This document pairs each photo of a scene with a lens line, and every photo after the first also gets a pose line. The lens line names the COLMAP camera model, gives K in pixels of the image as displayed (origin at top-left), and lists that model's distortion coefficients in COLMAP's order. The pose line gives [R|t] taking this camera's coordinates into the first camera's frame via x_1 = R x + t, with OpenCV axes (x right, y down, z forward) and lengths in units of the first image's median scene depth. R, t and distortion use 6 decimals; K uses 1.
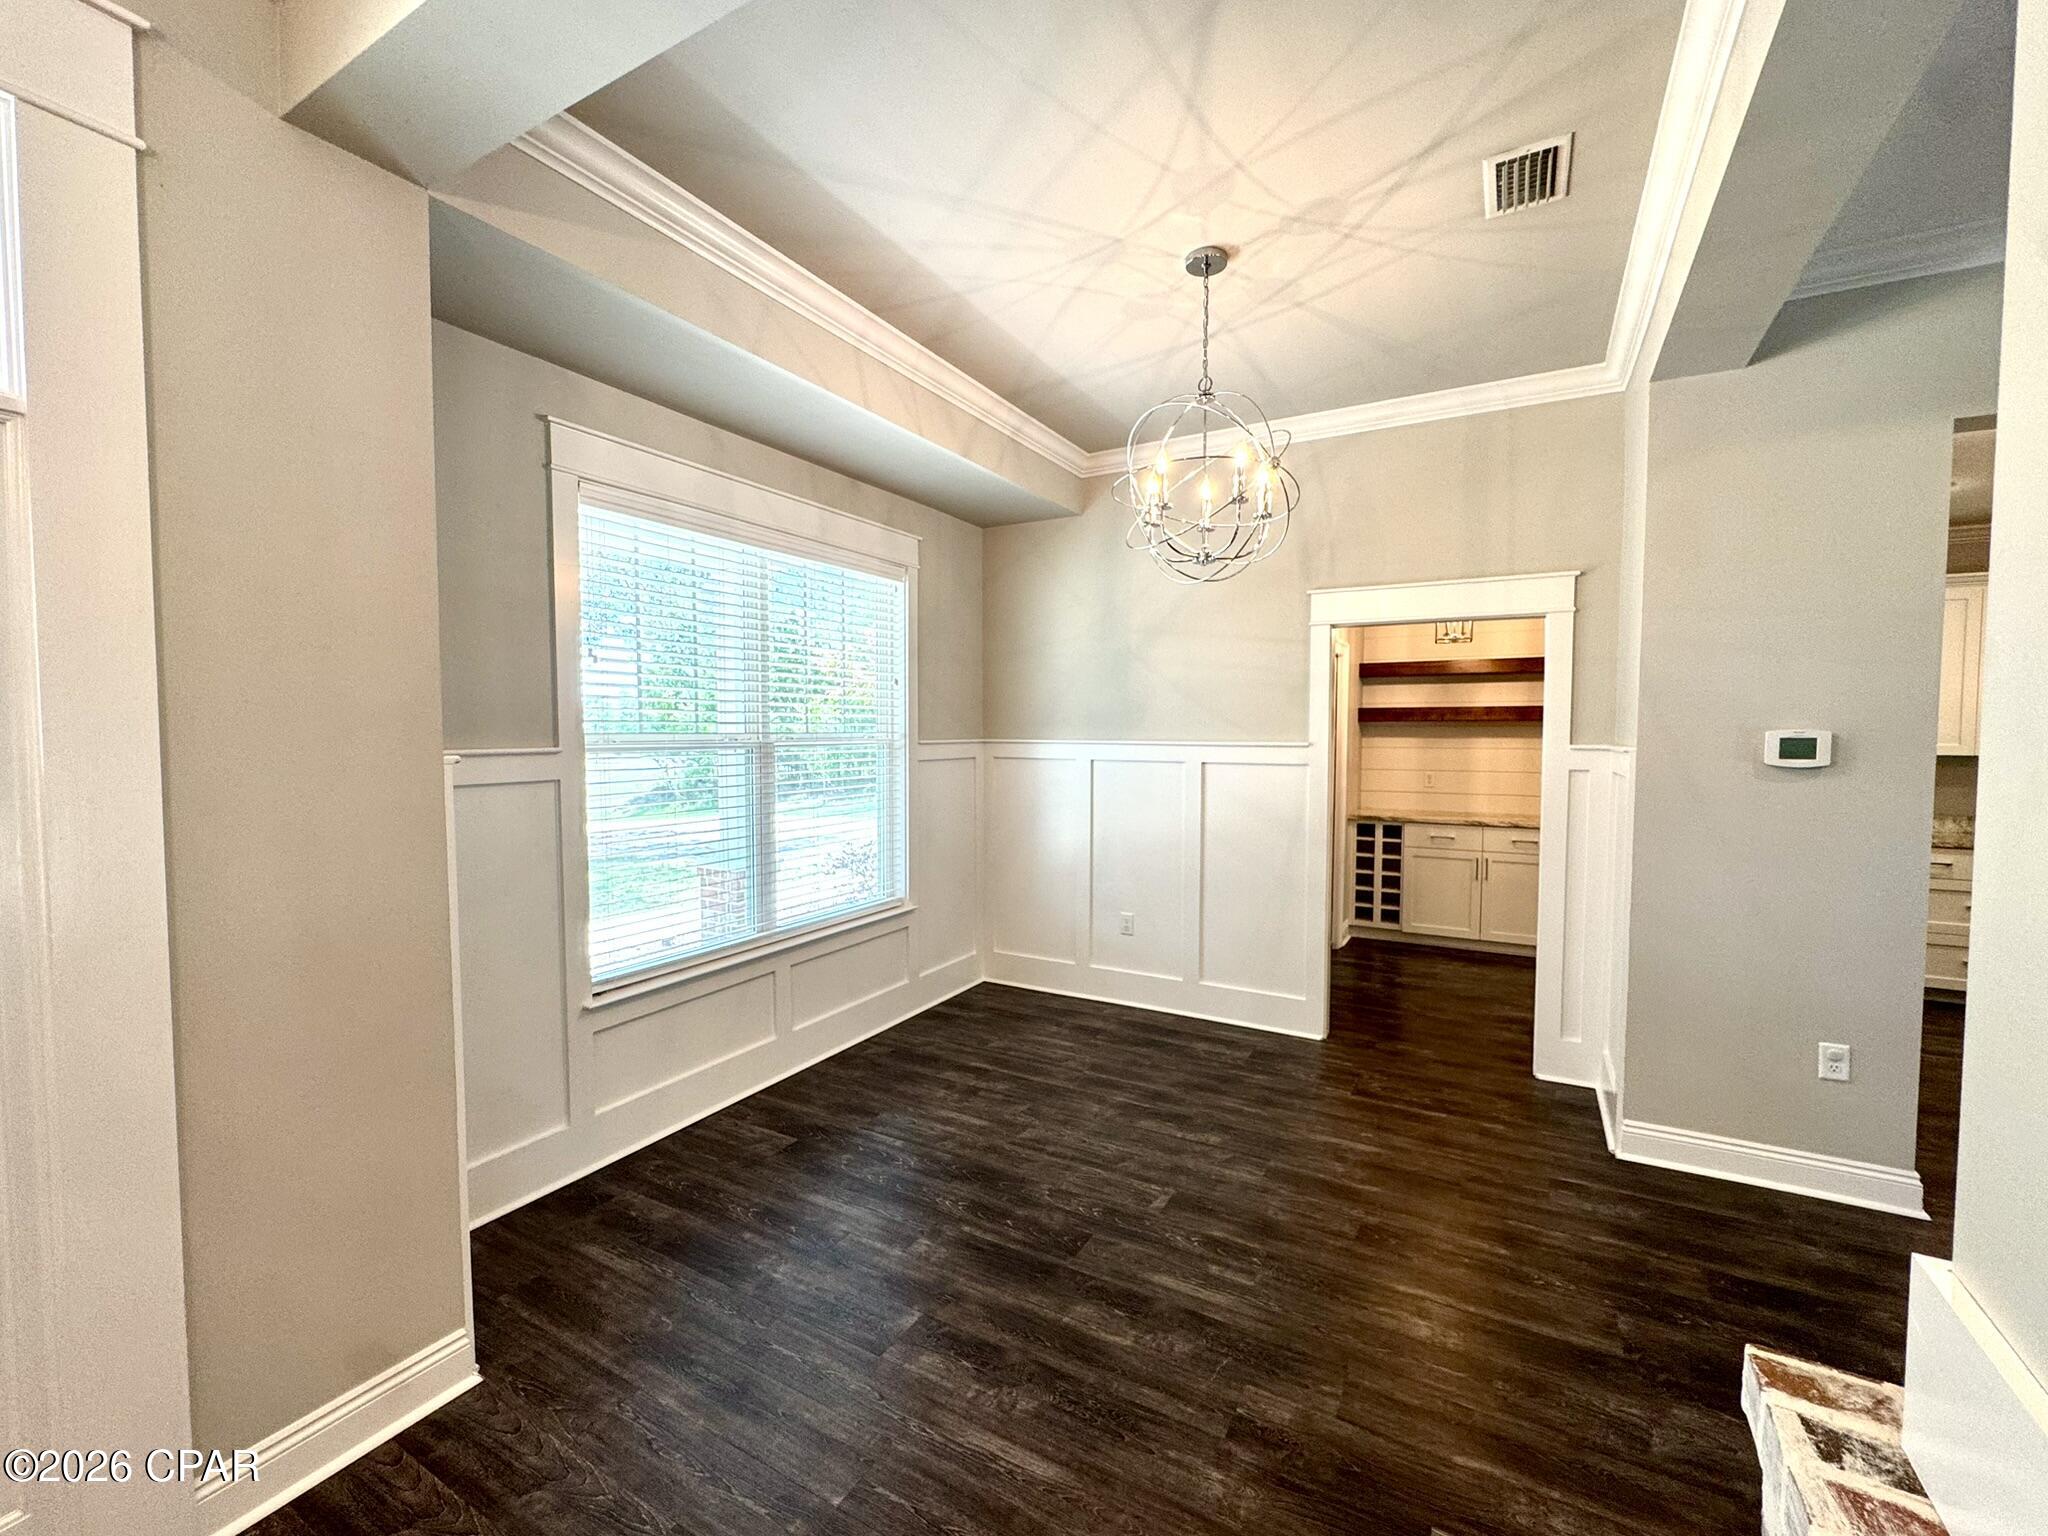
lens RADIAL K [[847.3, 0, 1024.0], [0, 847.3, 768.0], [0, 0, 1]] dist [-0.003994, 0.000302]
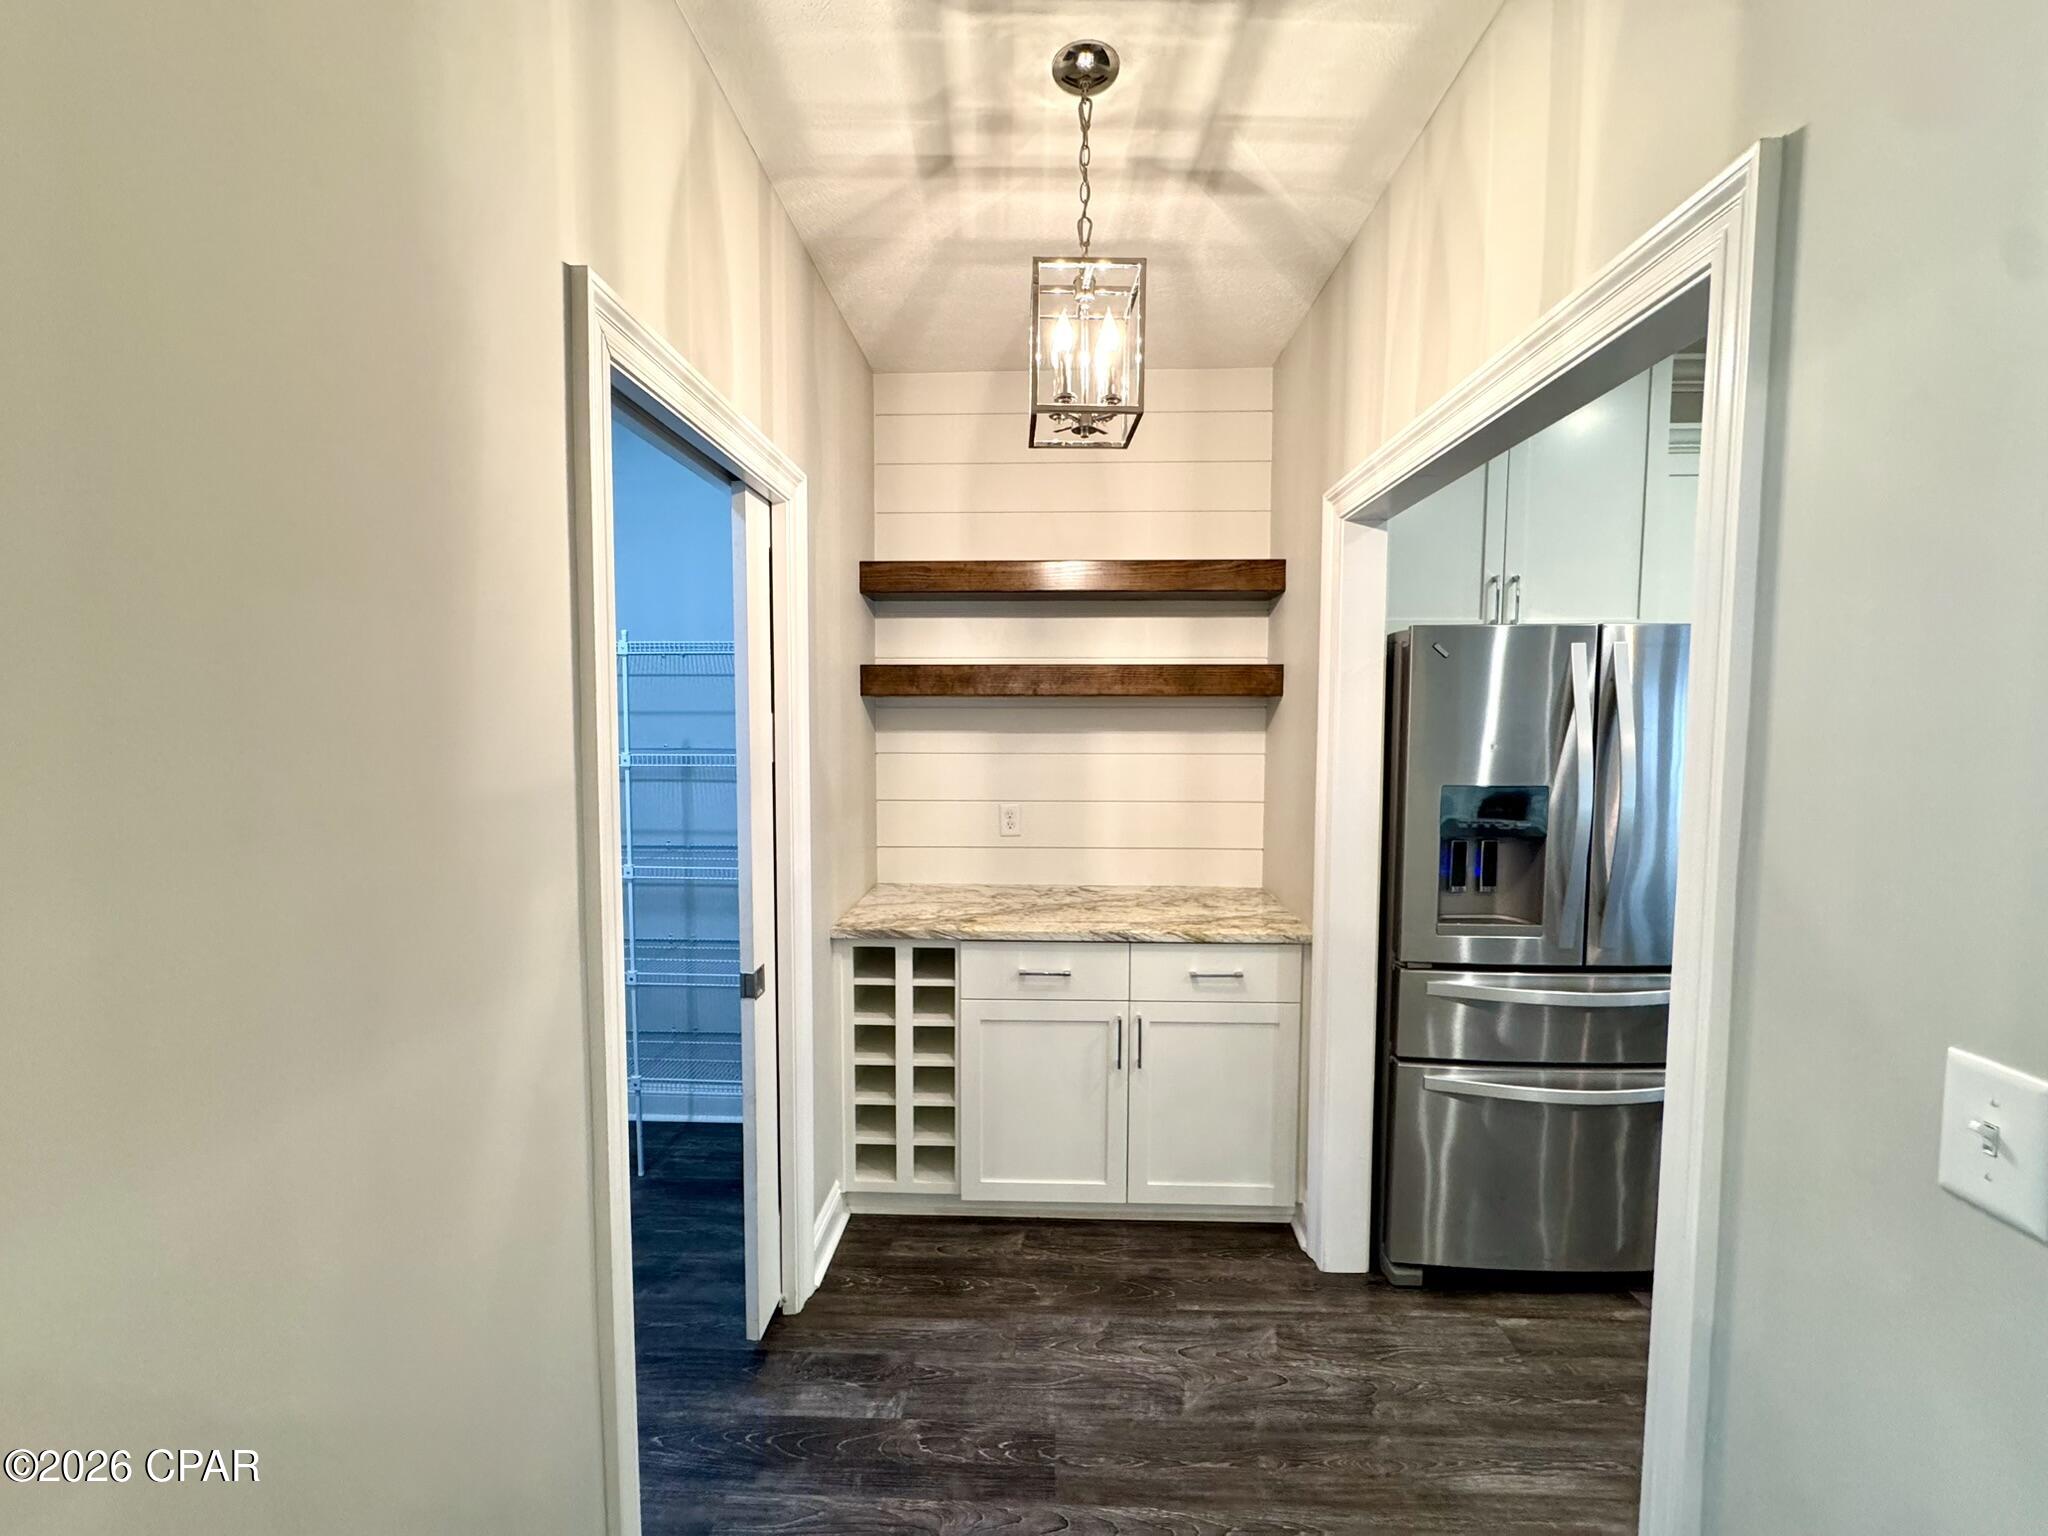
lens RADIAL K [[819.2, 0, 1024.0], [0, 819.2, 768.0], [0, 0, 1]] dist [-0.001044, -0.000110]
pose [[0.885783, -0.027969, 0.463256, 0.464187], [0.017808, 0.999496, 0.026293, -0.045776], [-0.463758, -0.015040, 0.885834, 0.999074]]
